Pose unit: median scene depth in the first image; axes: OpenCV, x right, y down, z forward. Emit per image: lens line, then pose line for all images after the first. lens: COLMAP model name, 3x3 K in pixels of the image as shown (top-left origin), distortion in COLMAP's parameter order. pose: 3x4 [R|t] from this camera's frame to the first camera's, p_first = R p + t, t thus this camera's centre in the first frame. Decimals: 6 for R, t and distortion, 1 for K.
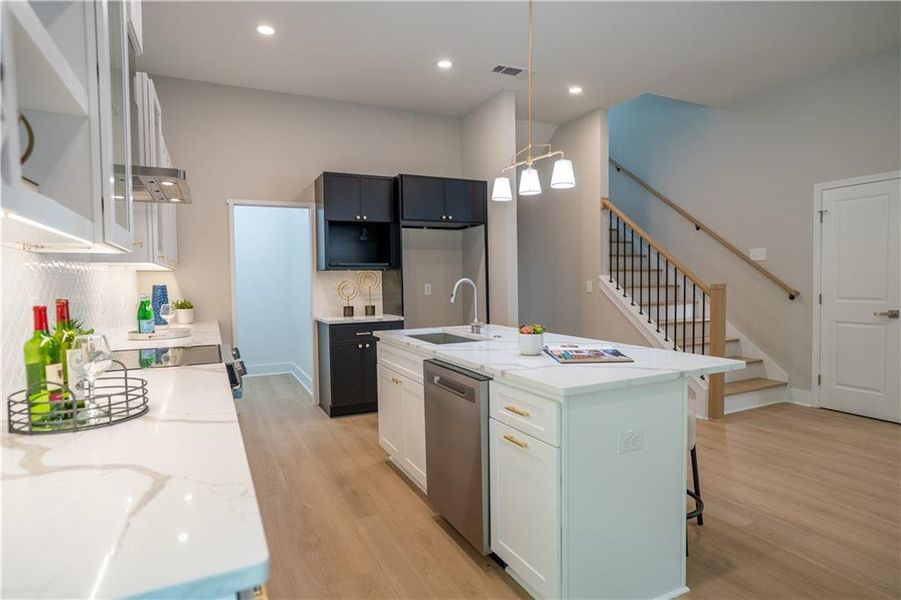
lens RADIAL K [[499.3, 0, 449.4], [0, 499.3, 302.1], [0, 0, 1]] dist [-0.022586, 0.012974]
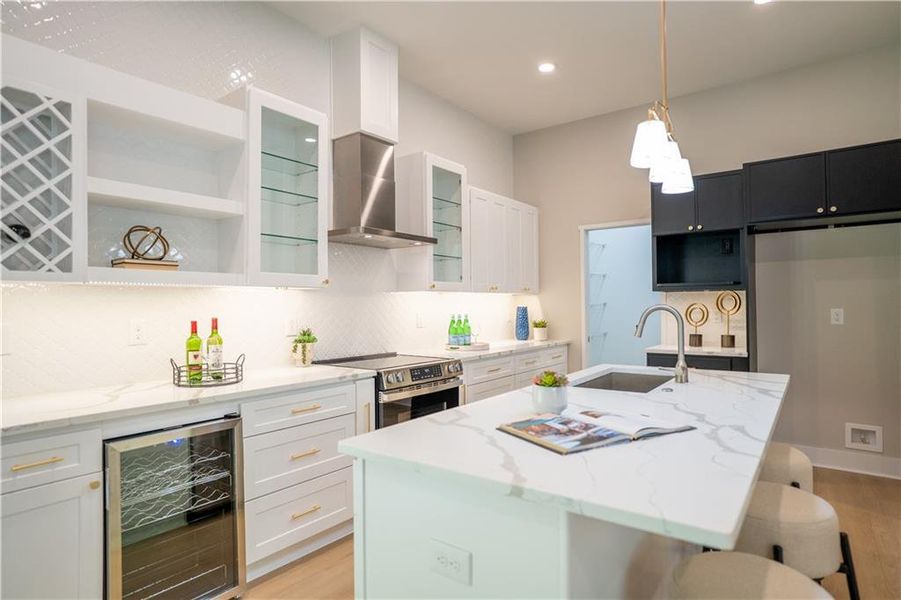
lens RADIAL K [[499.3, 0, 451.3], [0, 499.3, 301.6], [0, 0, 1]] dist [-0.022586, 0.012974]
pose [[0.470130, 0.000391, -0.882597, 0.356222], [-0.034981, 0.999222, -0.018191, -0.017431], [0.881904, 0.039427, 0.469778, 0.257601]]
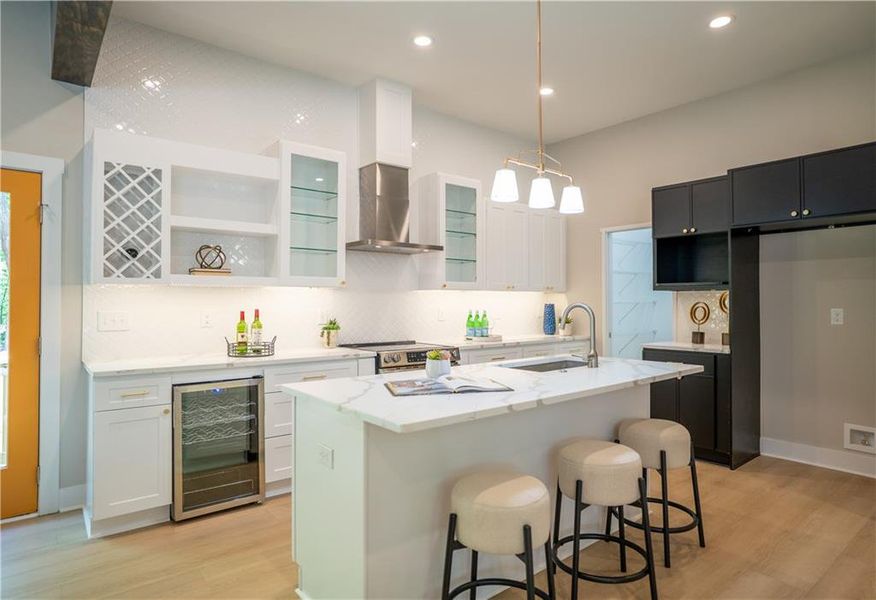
lens RADIAL K [[511.7, 0, 442.0], [0, 511.7, 297.6], [0, 0, 1]] dist [-0.021764, 0.001359]
pose [[0.249946, 0.003633, -0.968253, 0.571410], [-0.046140, 0.998902, -0.008162, -0.024605], [0.967160, 0.046715, 0.249839, 0.359804]]
